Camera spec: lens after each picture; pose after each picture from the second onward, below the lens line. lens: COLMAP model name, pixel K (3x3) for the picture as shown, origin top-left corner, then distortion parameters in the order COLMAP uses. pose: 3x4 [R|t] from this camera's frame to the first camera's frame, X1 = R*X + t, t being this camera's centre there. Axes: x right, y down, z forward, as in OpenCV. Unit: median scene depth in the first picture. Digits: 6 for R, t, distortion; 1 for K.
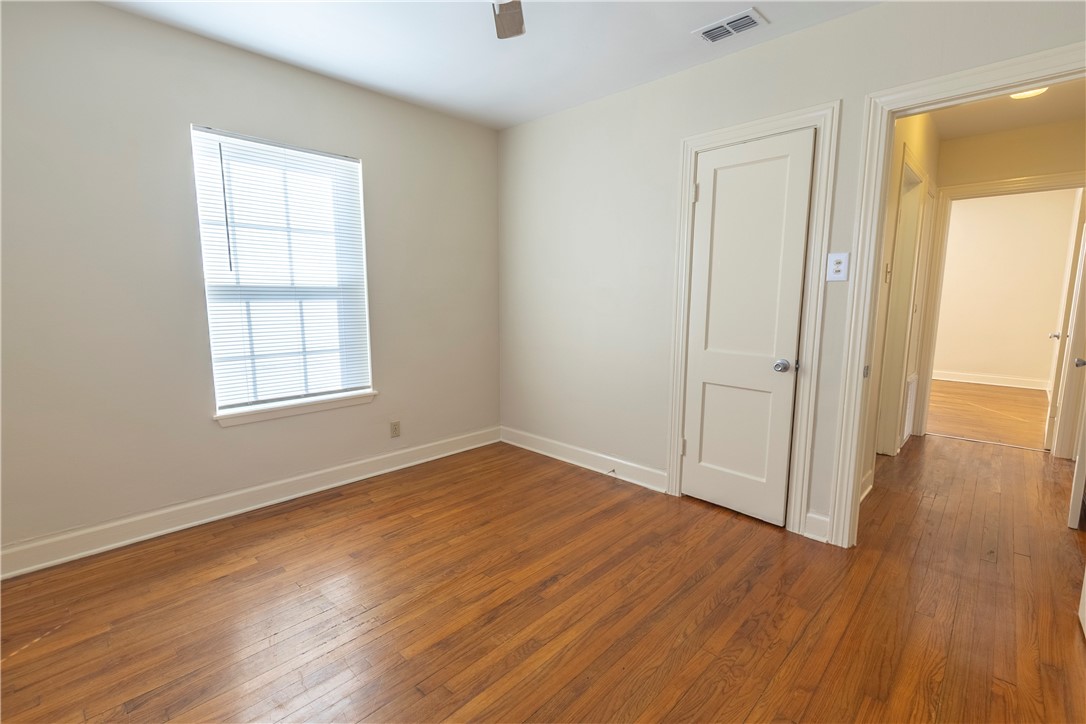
lens RADIAL K [[491.2, 0, 544.1], [0, 491.2, 363.4], [0, 0, 1]] dist [-0.000371, -0.000180]
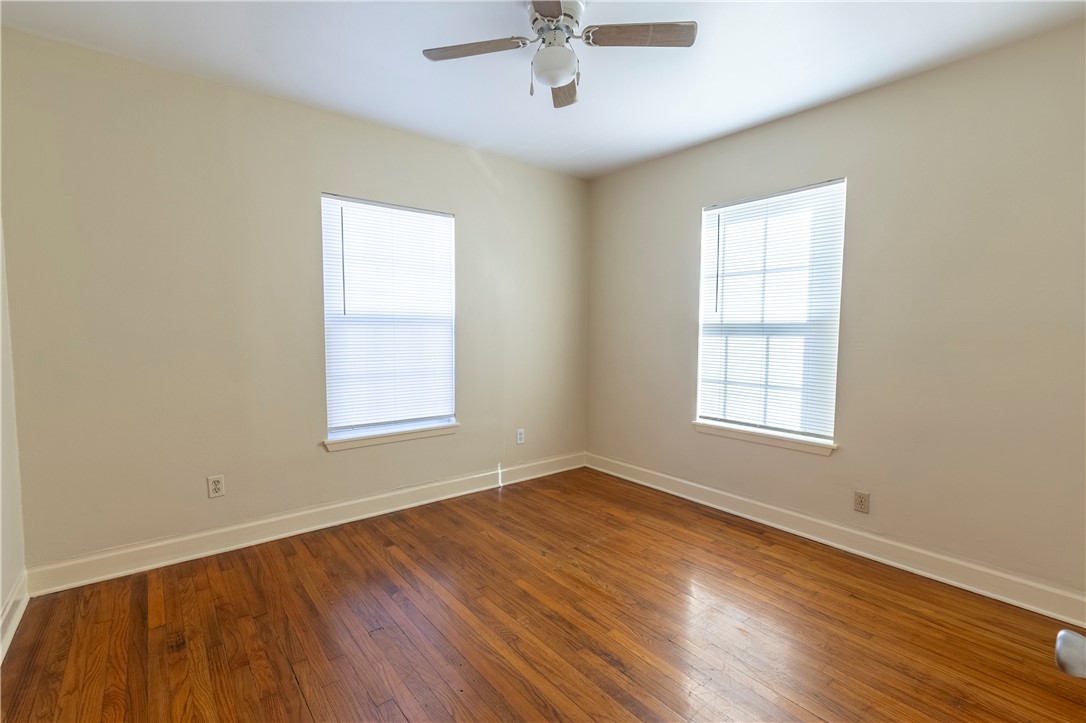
lens RADIAL K [[491.2, 0, 544.1], [0, 491.2, 362.9], [0, 0, 1]] dist [-0.000371, -0.000180]
pose [[-0.139104, 0.057923, -0.988582, 0.626595], [-0.146741, 0.986061, 0.078424, -0.084982], [0.979345, 0.155974, -0.128665, 0.681366]]
